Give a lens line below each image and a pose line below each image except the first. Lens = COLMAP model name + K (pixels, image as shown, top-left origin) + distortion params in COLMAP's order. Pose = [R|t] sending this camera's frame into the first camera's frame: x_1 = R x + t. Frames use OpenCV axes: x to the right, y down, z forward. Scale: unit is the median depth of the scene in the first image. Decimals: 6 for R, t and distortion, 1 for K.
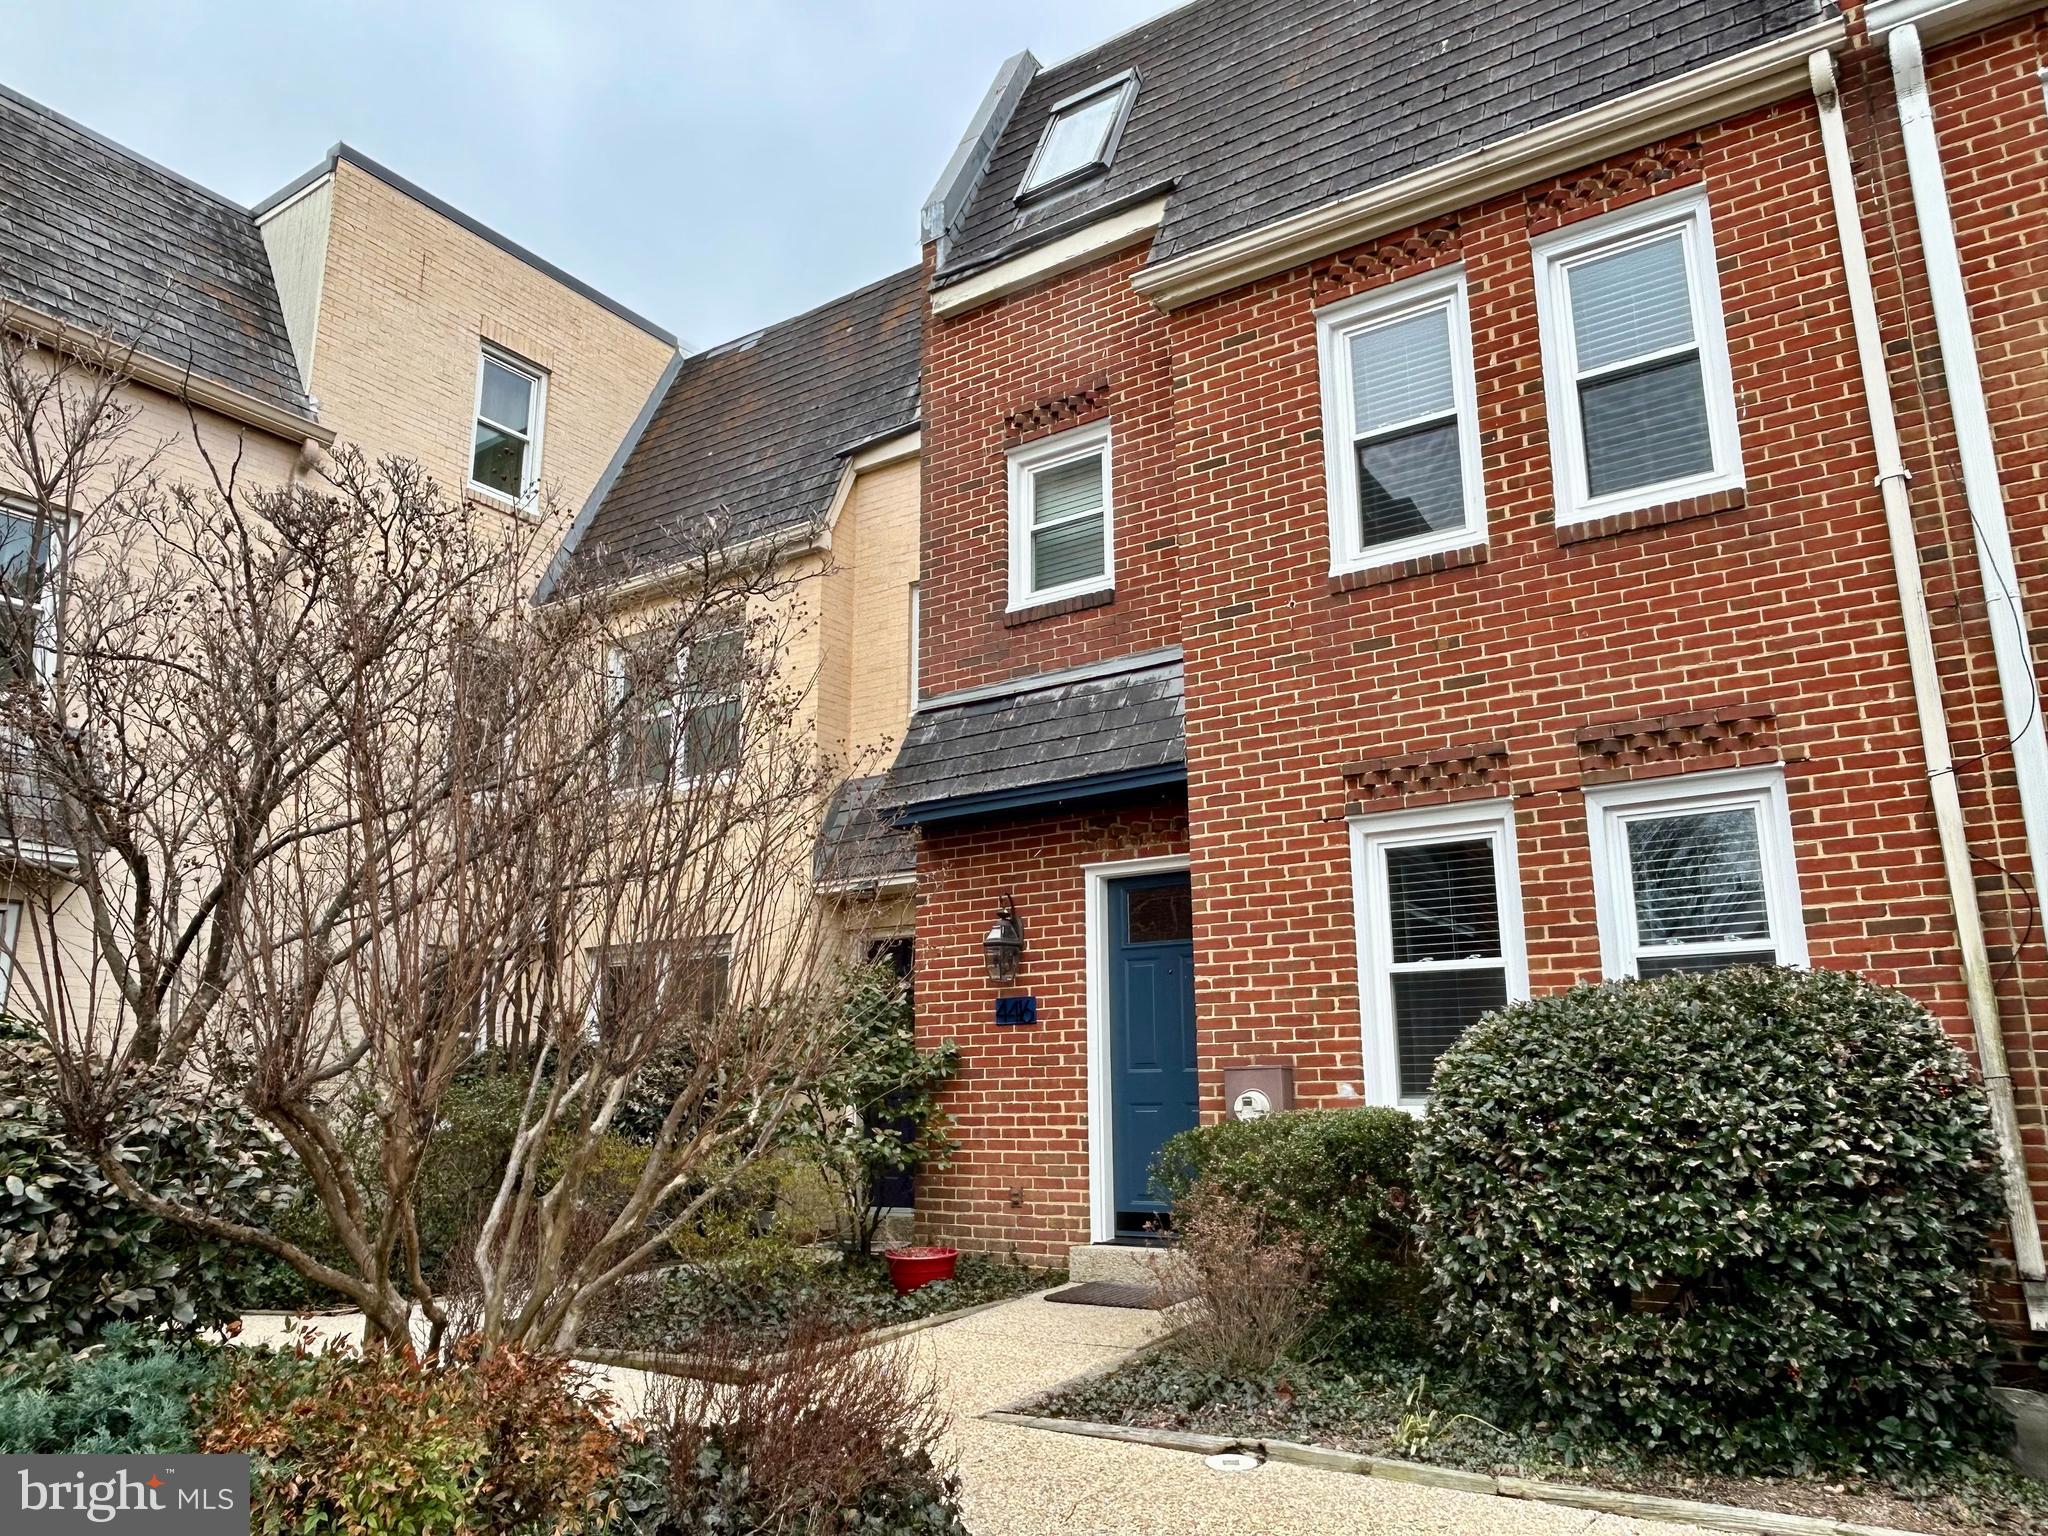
lens RADIAL K [[1419.7, 0, 1024.1], [0, 1419.7, 766.1], [0, 0, 1]] dist [0.005822, 0.001746]
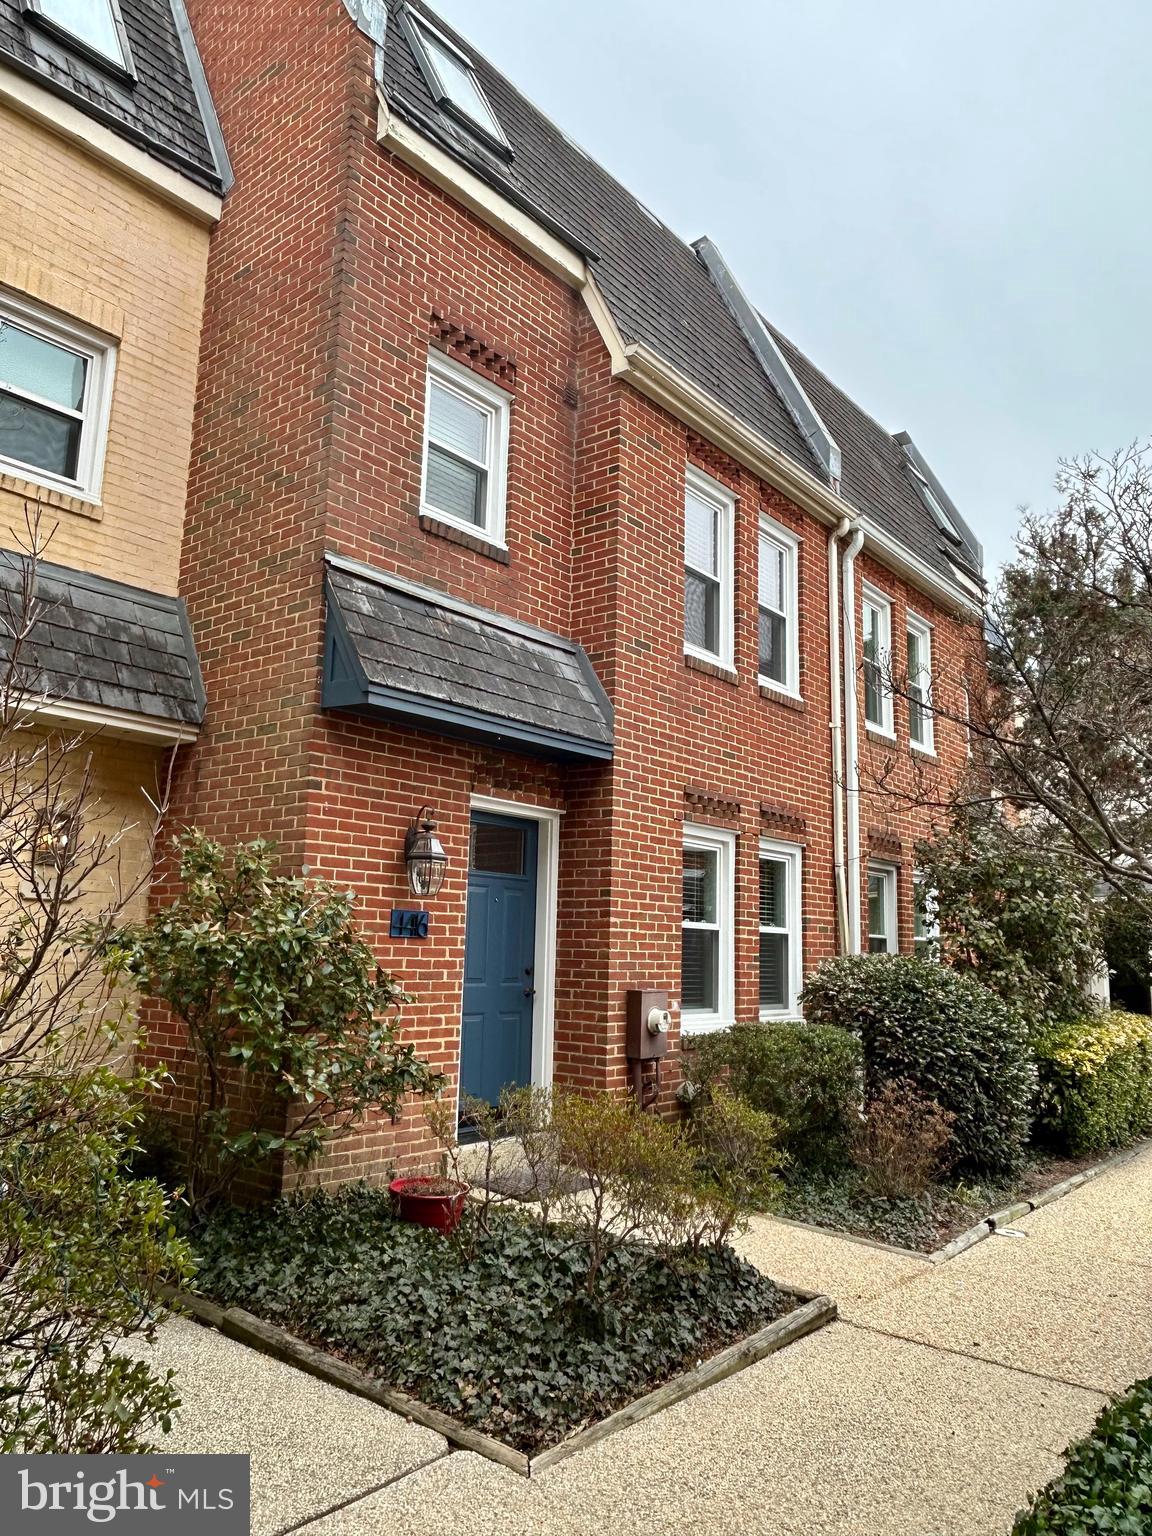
lens RADIAL K [[1064.7, 0, 576.4], [0, 1064.7, 772.4], [0, 0, 1]] dist [0.005822, 0.001746]
pose [[0.094807, 0.175750, 0.979859, -0.761870], [-0.261115, 0.954220, -0.145887, 0.155042], [-0.960641, -0.242025, 0.136358, 0.843897]]
